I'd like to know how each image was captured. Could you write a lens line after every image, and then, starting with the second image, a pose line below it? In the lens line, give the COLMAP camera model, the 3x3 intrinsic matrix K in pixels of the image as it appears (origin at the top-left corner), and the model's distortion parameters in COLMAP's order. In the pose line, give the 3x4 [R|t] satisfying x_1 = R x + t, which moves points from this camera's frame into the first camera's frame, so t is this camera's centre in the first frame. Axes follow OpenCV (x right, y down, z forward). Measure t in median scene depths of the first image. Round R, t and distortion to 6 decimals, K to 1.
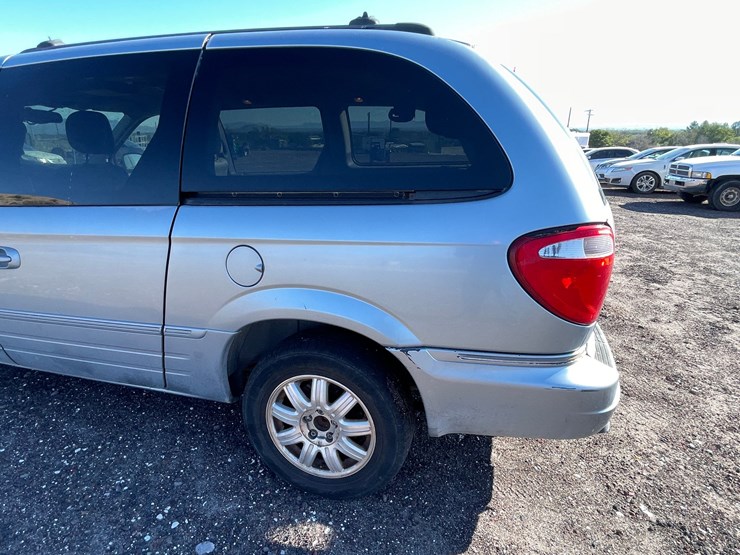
lens RADIAL K [[419.3, 0, 370.0], [0, 419.3, 277.5], [0, 0, 1]] dist [-0.037089, 0.019676]
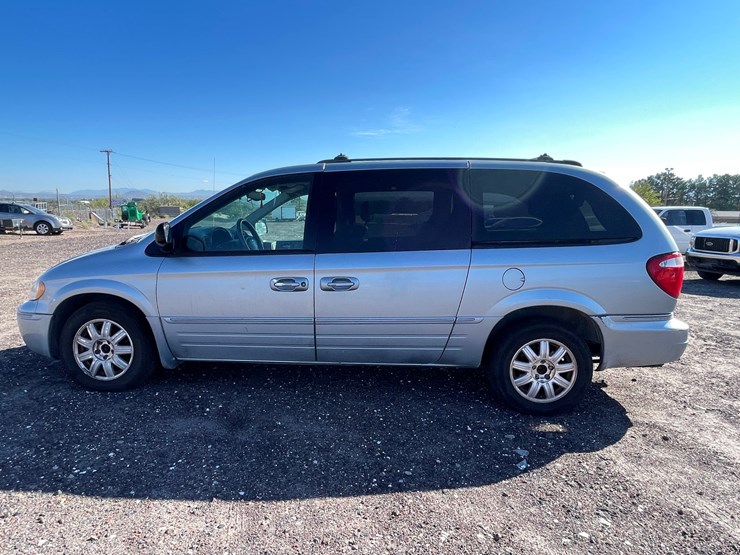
lens RADIAL K [[419.3, 0, 370.0], [0, 419.3, 277.5], [0, 0, 1]] dist [-0.037089, 0.019676]
pose [[0.983637, -0.026278, 0.178237, -1.159313], [0.055054, 0.985826, -0.158480, 0.208327], [-0.171546, 0.165699, 0.971141, -0.668347]]
